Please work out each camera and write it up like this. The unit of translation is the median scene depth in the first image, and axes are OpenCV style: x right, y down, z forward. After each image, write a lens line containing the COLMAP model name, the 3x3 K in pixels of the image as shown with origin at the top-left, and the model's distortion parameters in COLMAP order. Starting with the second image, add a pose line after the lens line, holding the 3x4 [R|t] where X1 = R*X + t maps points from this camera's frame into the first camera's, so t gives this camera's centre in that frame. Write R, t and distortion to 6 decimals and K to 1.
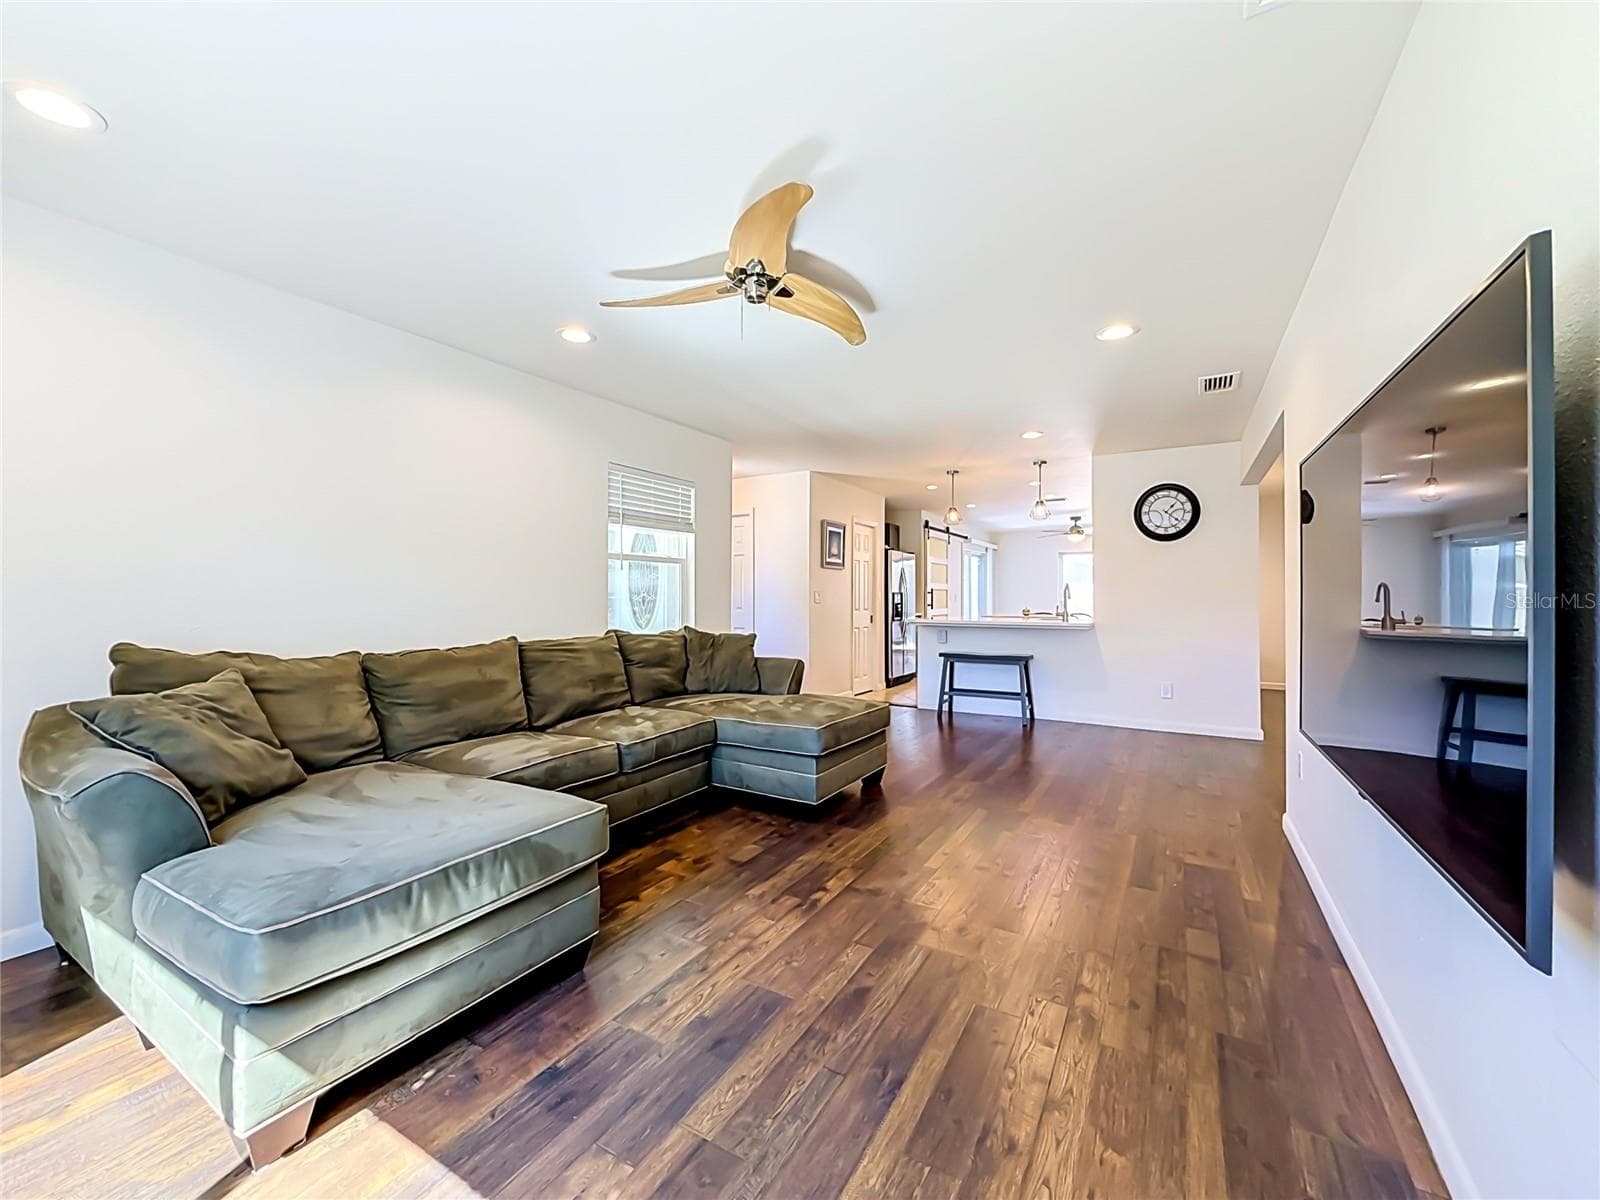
lens RADIAL K [[651.4, 0, 800.3], [0, 651.4, 593.8], [0, 0, 1]] dist [0.000976, 0.000282]
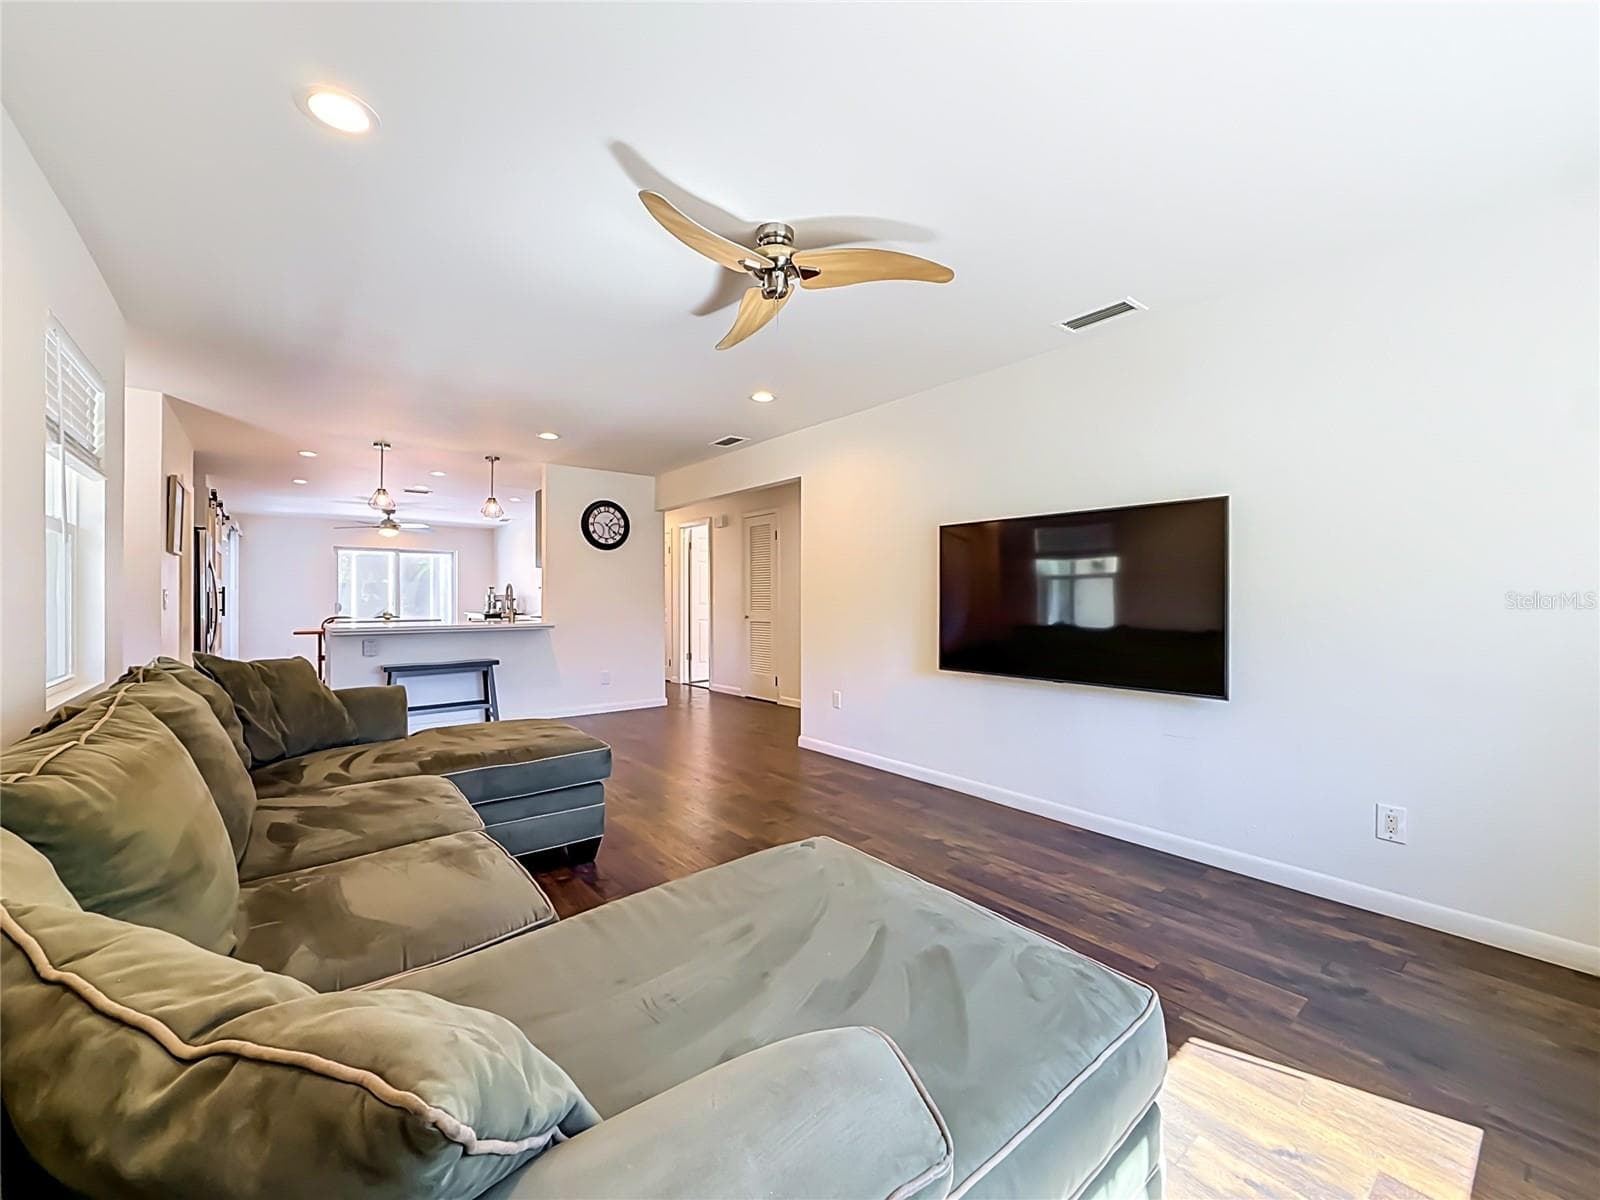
lens RADIAL K [[651.4, 0, 802.0], [0, 651.4, 599.5], [0, 0, 1]] dist [0.000976, 0.000282]
pose [[0.354341, -0.005311, 0.935101, -0.403946], [-0.001275, 0.999980, 0.006163, 0.000693], [-0.935115, -0.003376, 0.354327, 0.254991]]
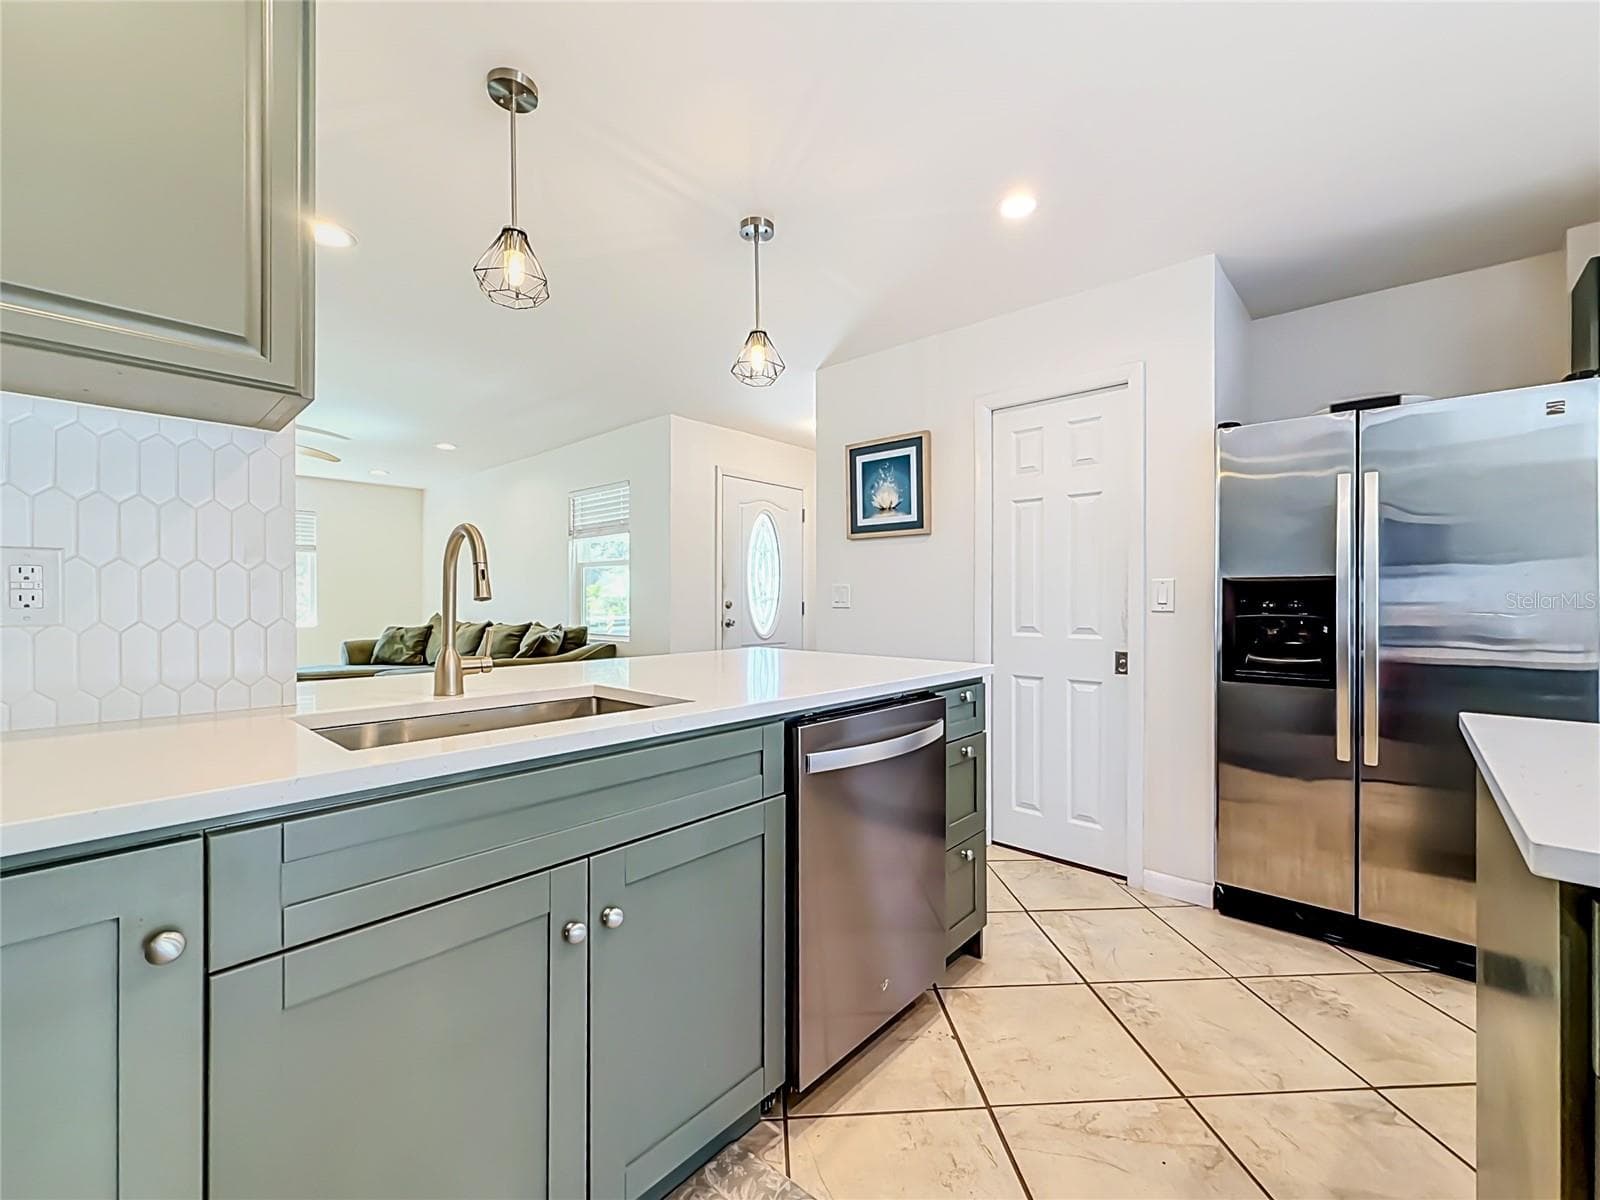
lens RADIAL K [[651.4, 0, 804.0], [0, 651.4, 601.5], [0, 0, 1]] dist [0.000976, 0.000282]
pose [[-0.193952, 0.001763, -0.981009, 0.656377], [0.004266, 0.999990, 0.000954, 0.009668], [0.981002, -0.004000, -0.193958, 1.278902]]
